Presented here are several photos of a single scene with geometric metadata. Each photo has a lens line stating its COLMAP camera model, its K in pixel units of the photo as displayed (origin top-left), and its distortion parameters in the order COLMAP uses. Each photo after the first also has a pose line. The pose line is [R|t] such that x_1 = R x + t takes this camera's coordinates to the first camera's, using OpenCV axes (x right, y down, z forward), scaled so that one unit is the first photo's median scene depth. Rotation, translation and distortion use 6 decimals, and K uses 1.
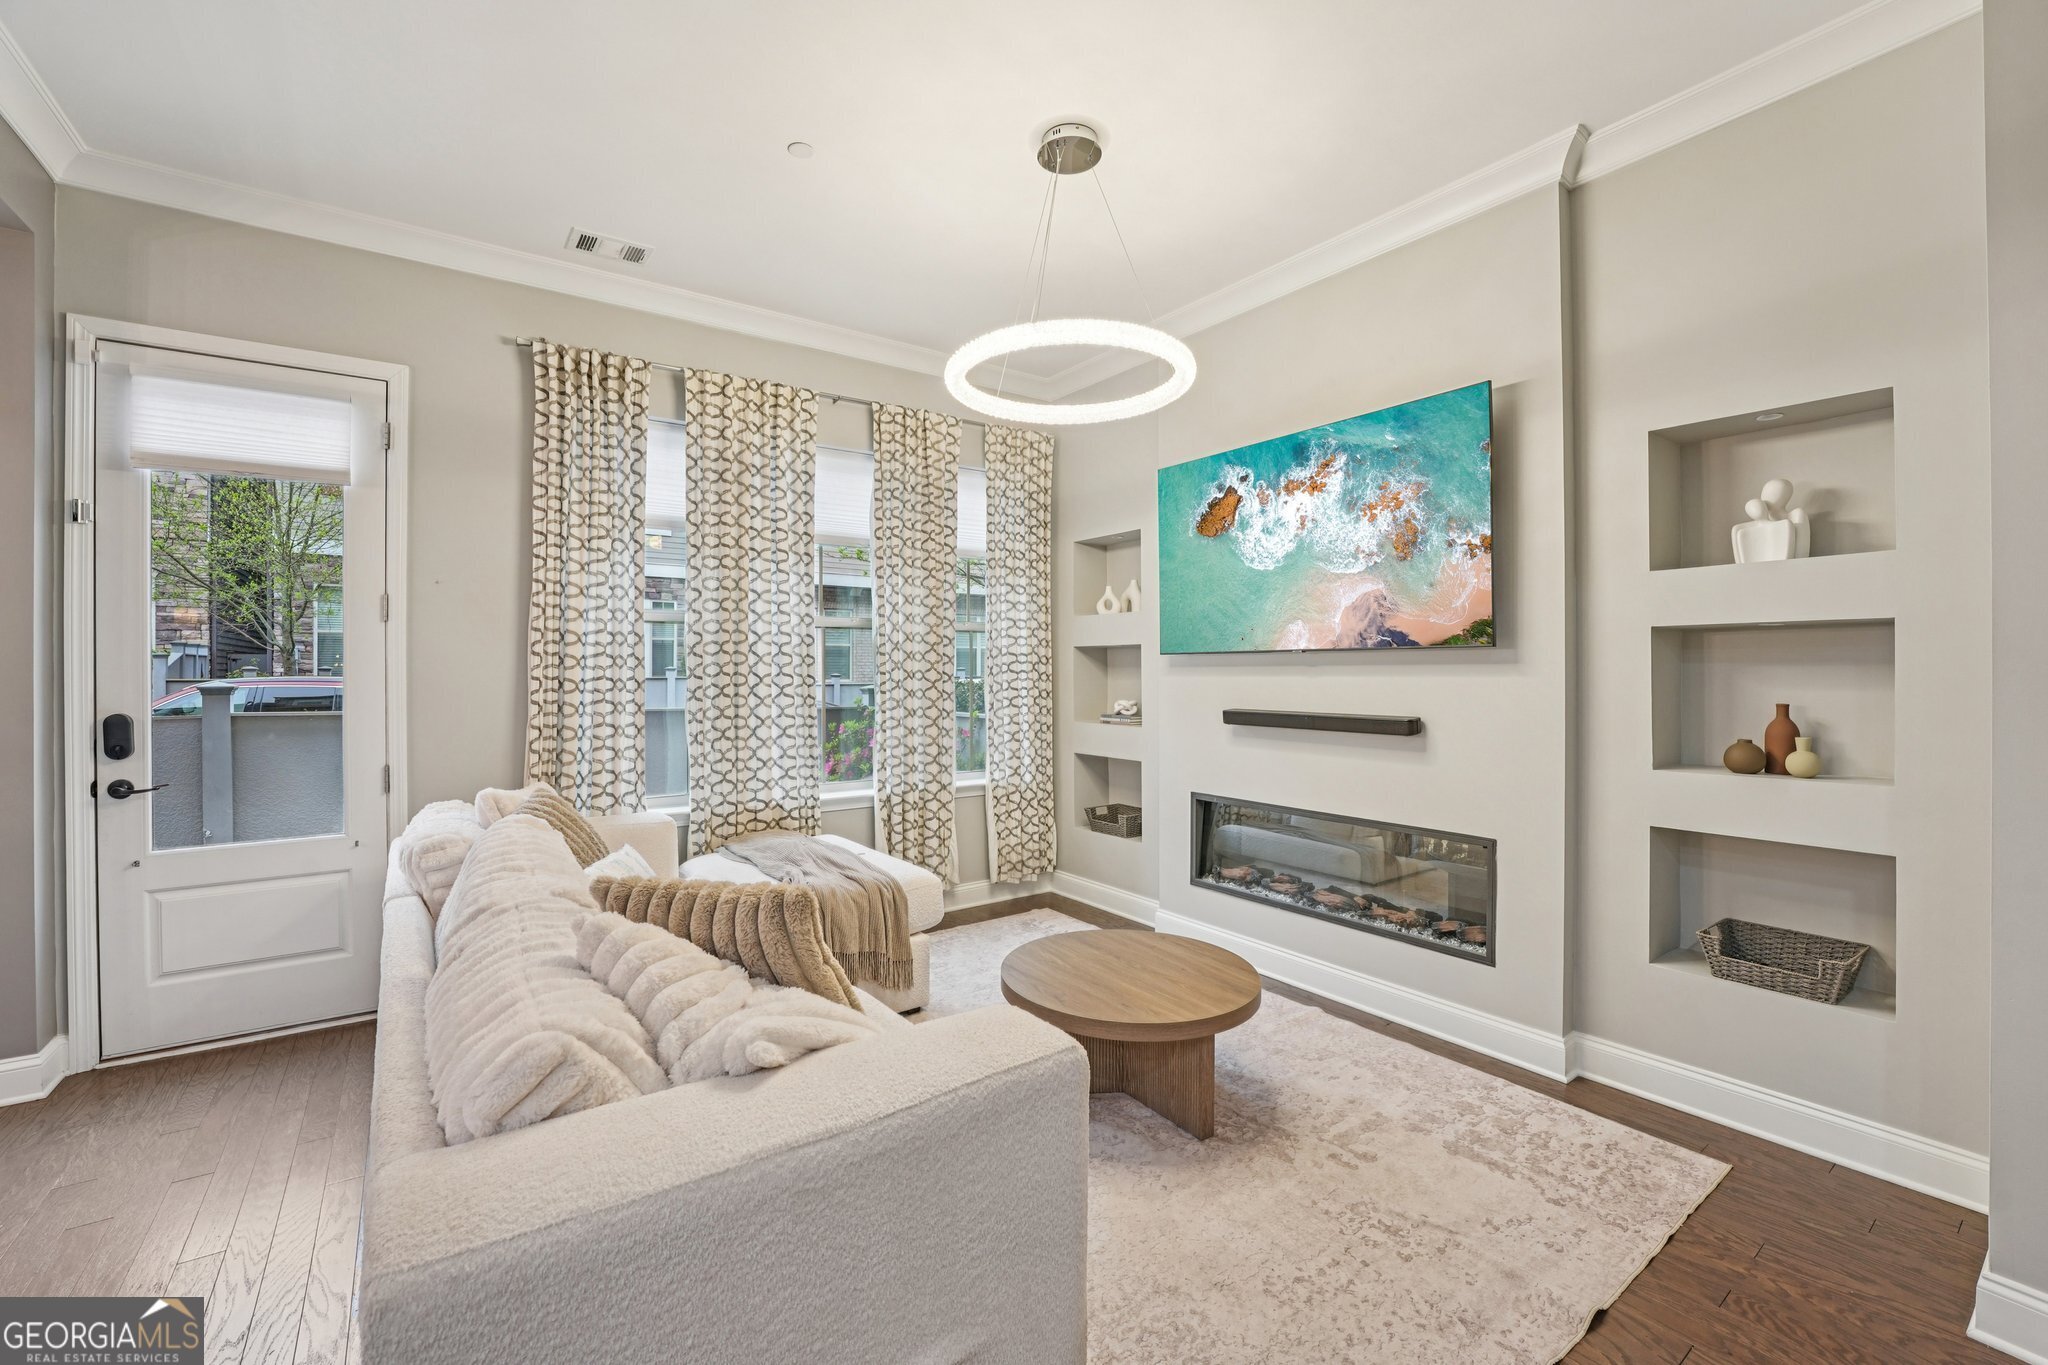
lens RADIAL K [[853.8, 0, 1024.1], [0, 853.8, 677.7], [0, 0, 1]] dist [-0.019824, 0.000766]
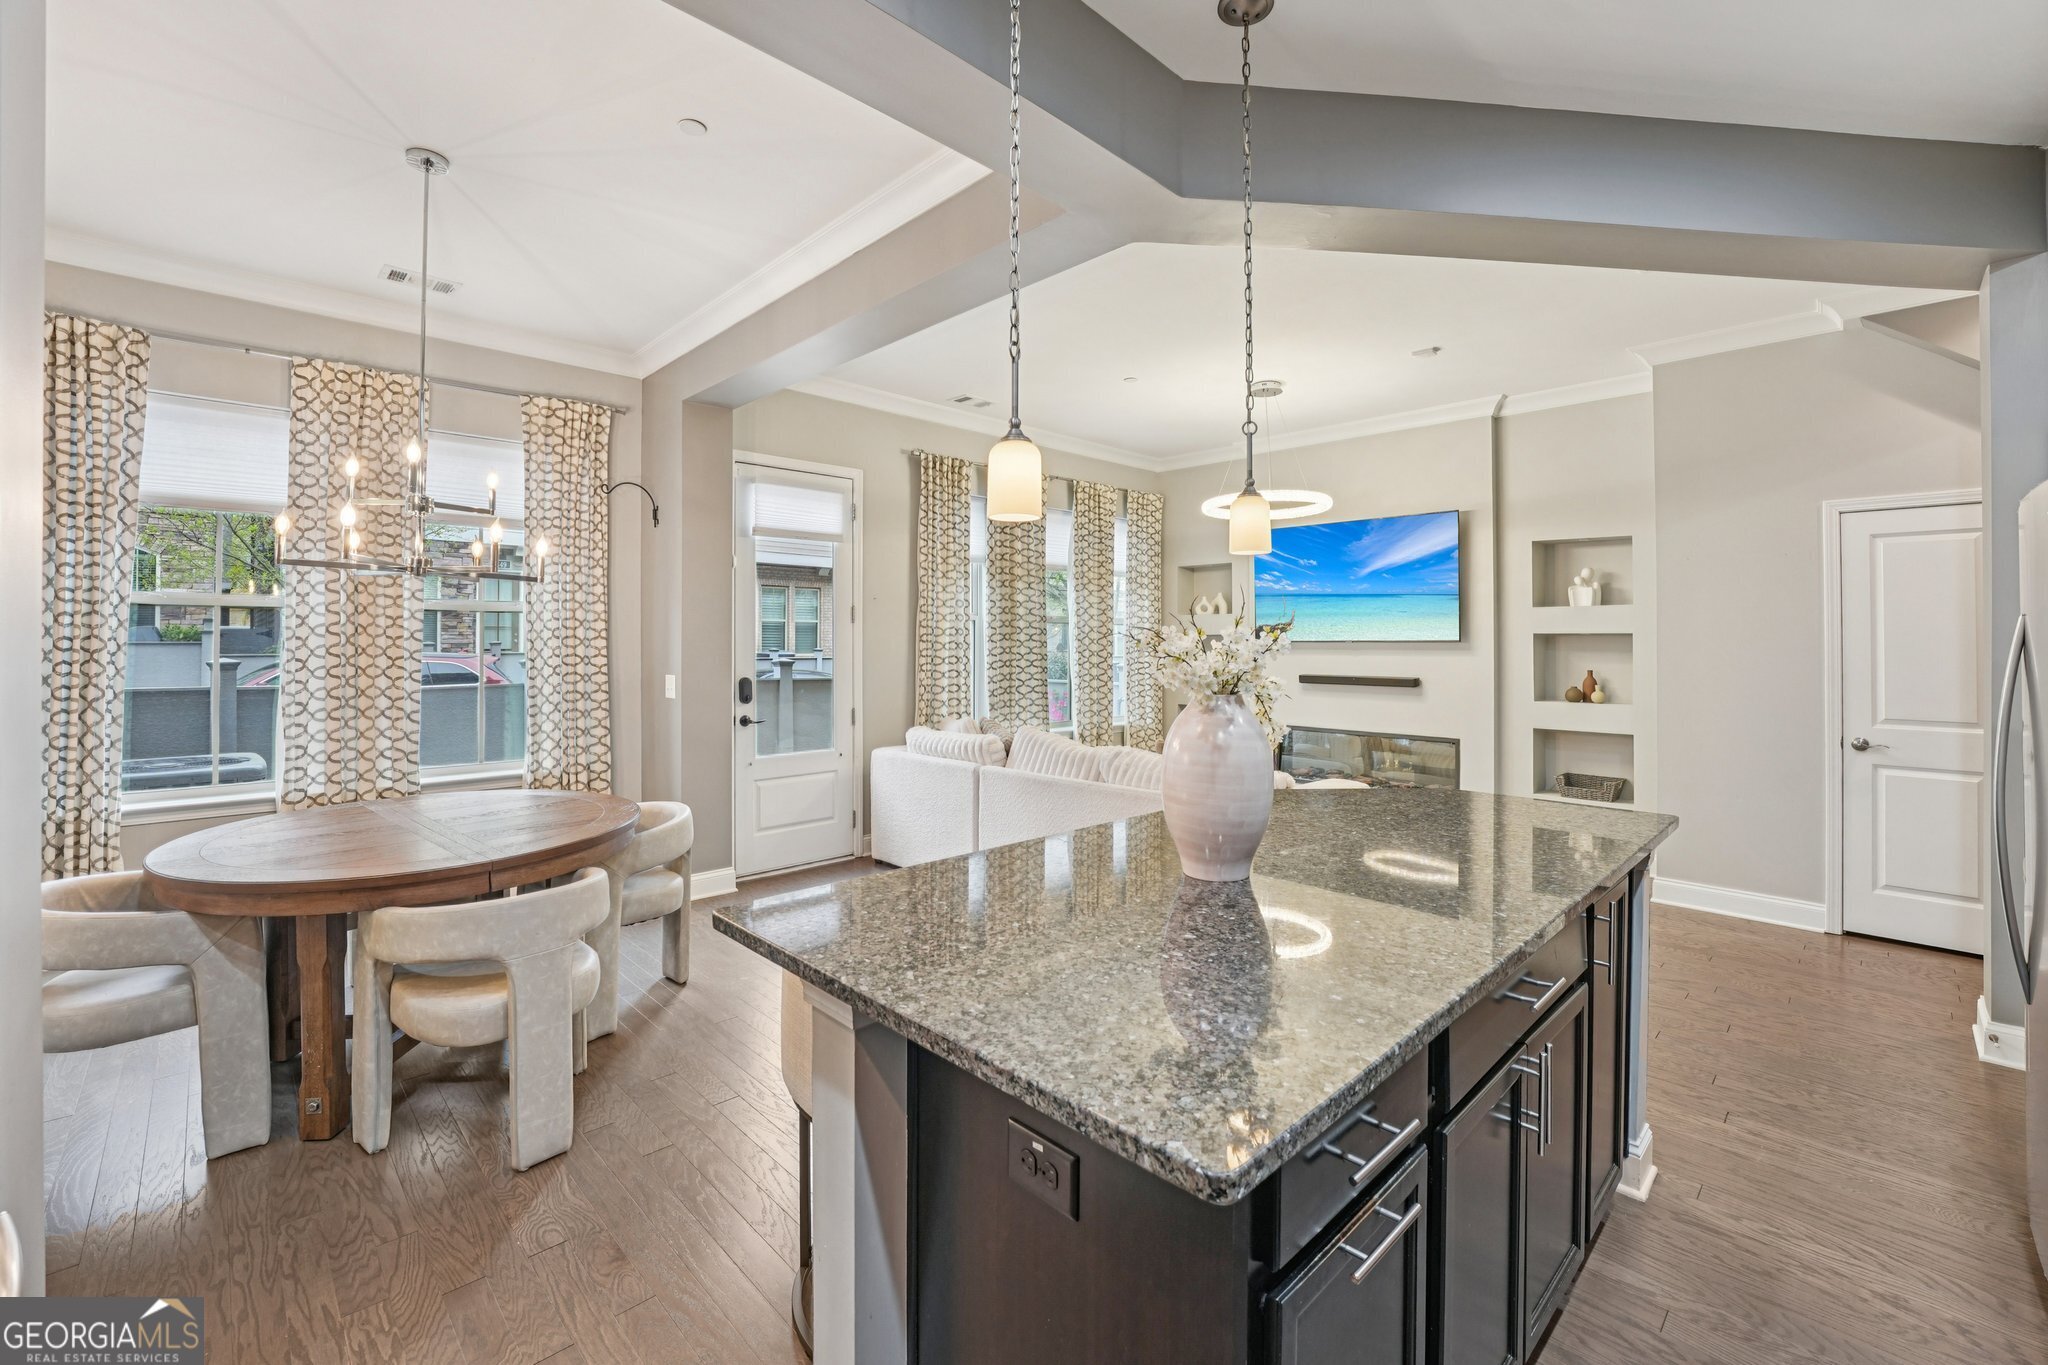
lens RADIAL K [[853.8, 0, 1015.9], [0, 853.8, 638.7], [0, 0, 1]] dist [-0.019824, 0.000766]
pose [[0.988411, 0.004807, 0.151724, -0.829321], [-0.003367, 0.999947, -0.009745, -0.022194], [-0.151763, 0.009122, 0.988375, -0.868431]]
